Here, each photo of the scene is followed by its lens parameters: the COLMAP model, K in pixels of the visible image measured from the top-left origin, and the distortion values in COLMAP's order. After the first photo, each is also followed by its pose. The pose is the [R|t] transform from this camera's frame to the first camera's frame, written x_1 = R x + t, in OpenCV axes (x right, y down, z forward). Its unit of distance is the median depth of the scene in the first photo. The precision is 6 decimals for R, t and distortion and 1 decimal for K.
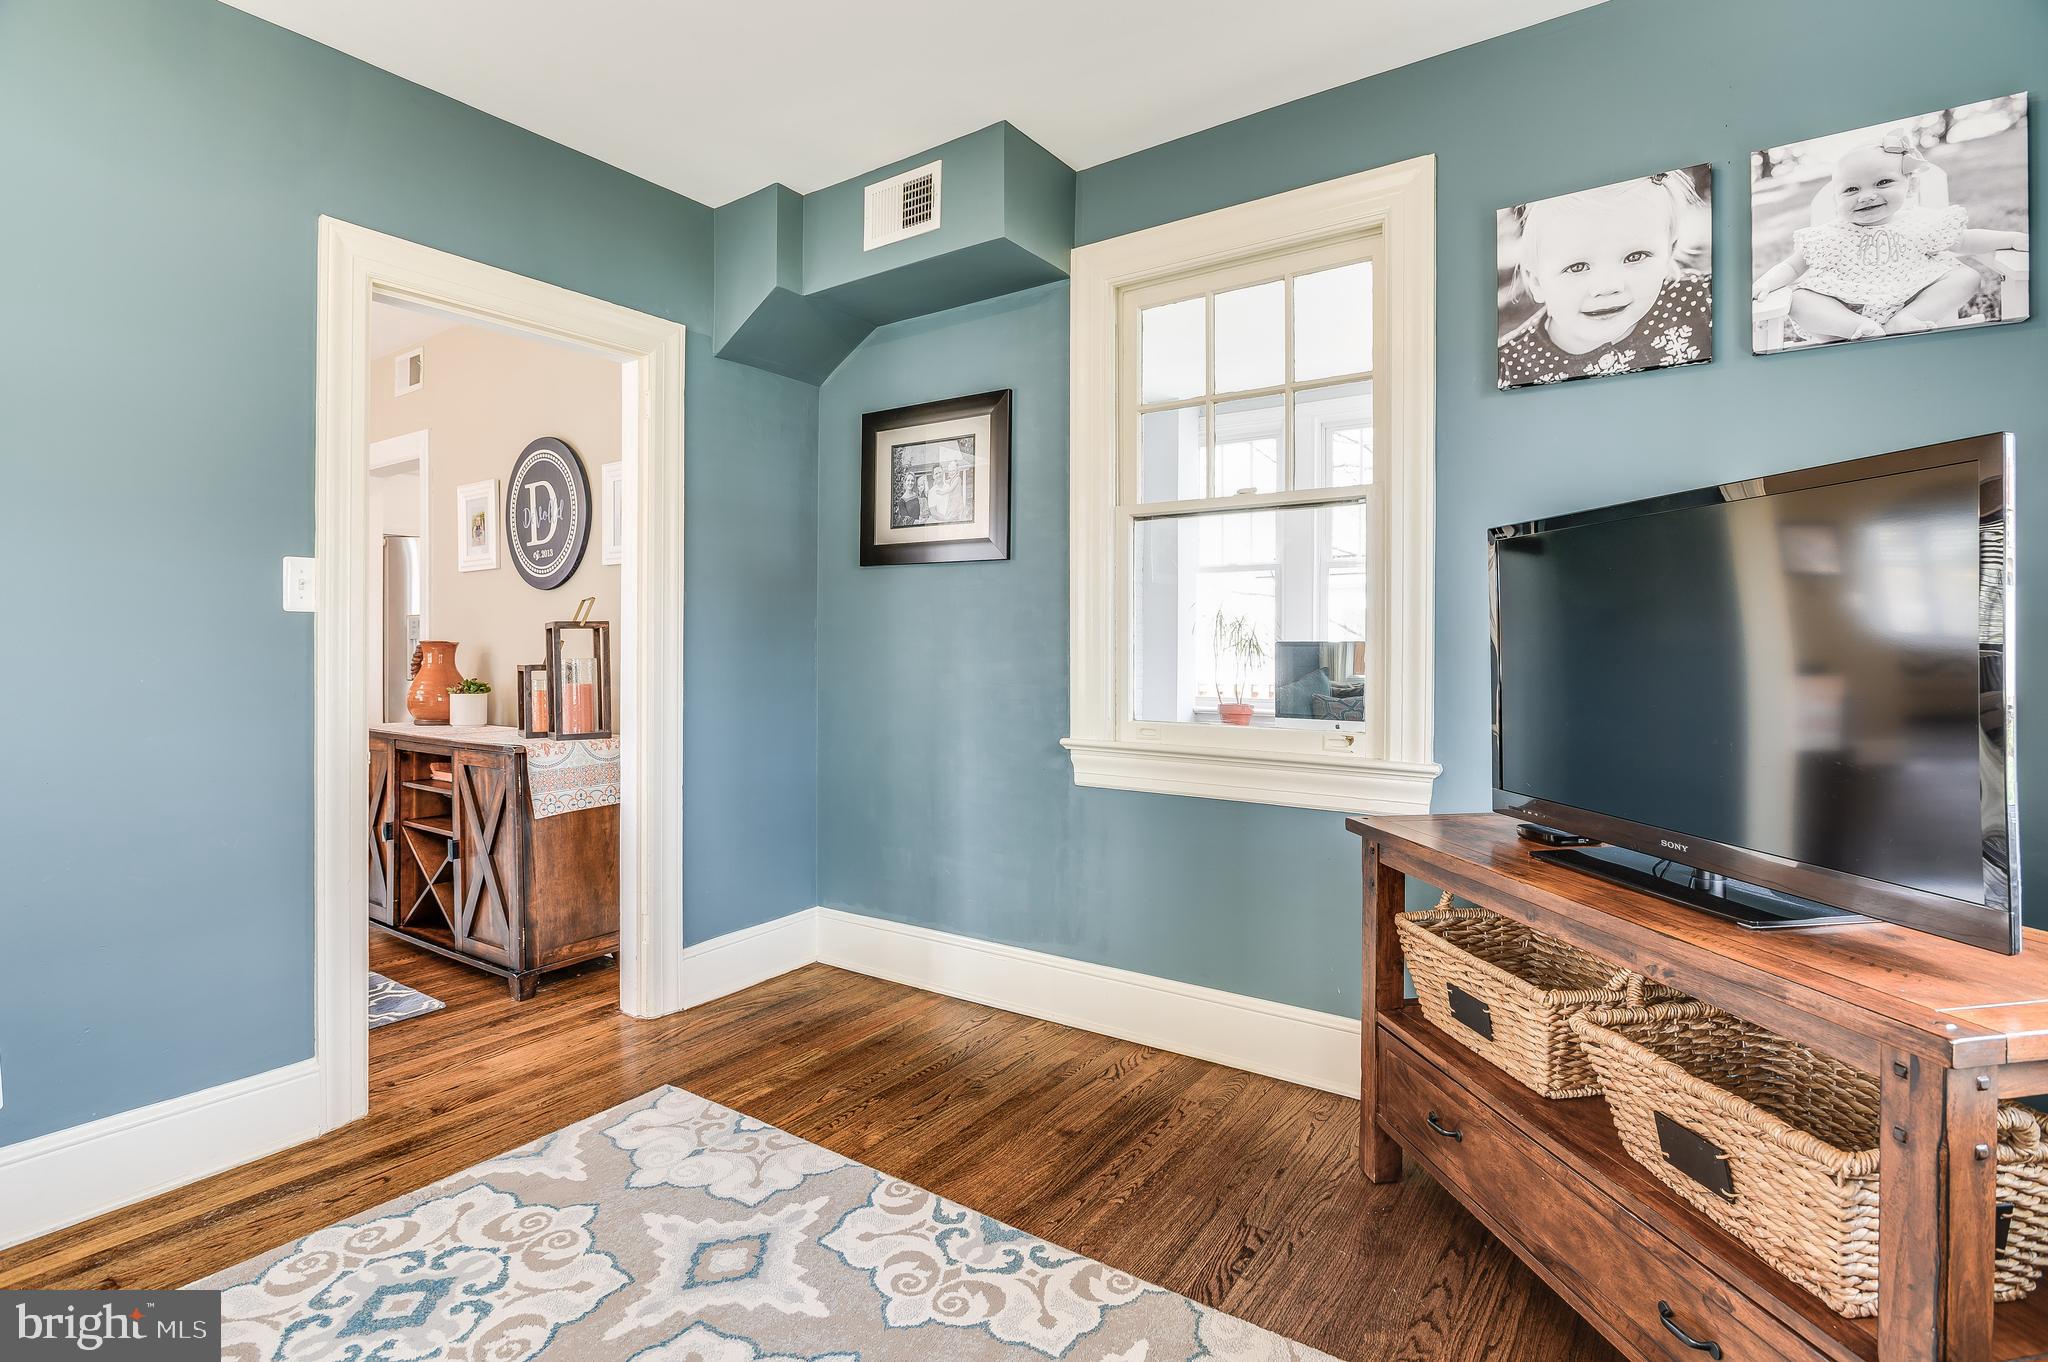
lens RADIAL K [[983.1, 0, 1022.9], [0, 983.1, 659.5], [0, 0, 1]] dist [-0.006344, -0.001014]
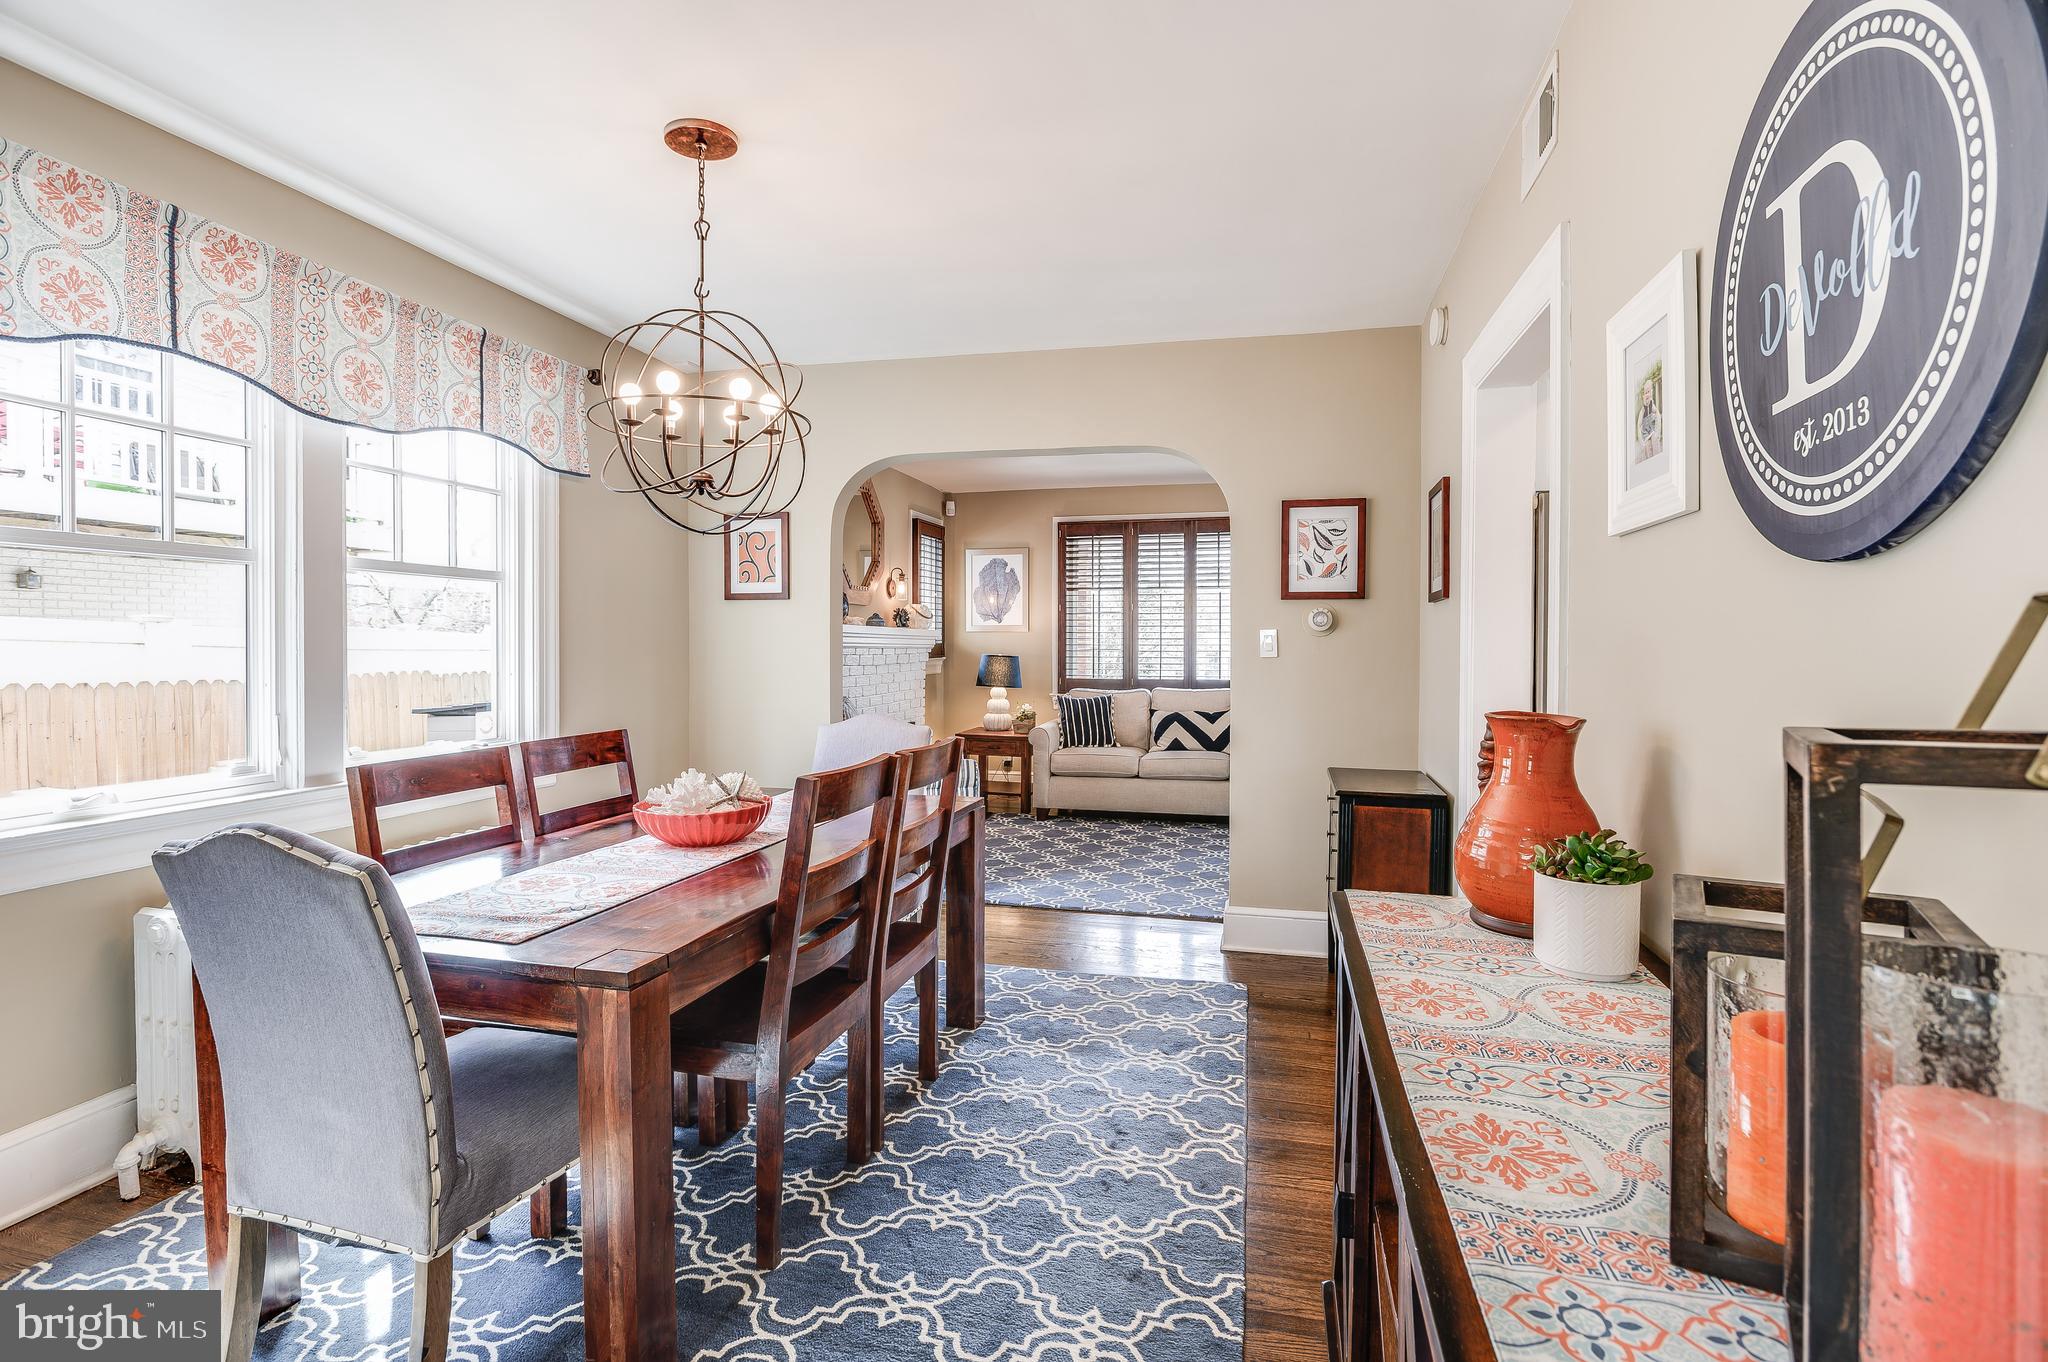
lens RADIAL K [[983.1, 0, 1022.9], [0, 983.1, 659.5], [0, 0, 1]] dist [-0.006344, -0.001014]
pose [[0.372415, 0.014291, -0.927956, -0.317826], [-0.016748, 0.999822, 0.008677, -0.041282], [0.927915, 0.012310, 0.372588, 0.688571]]
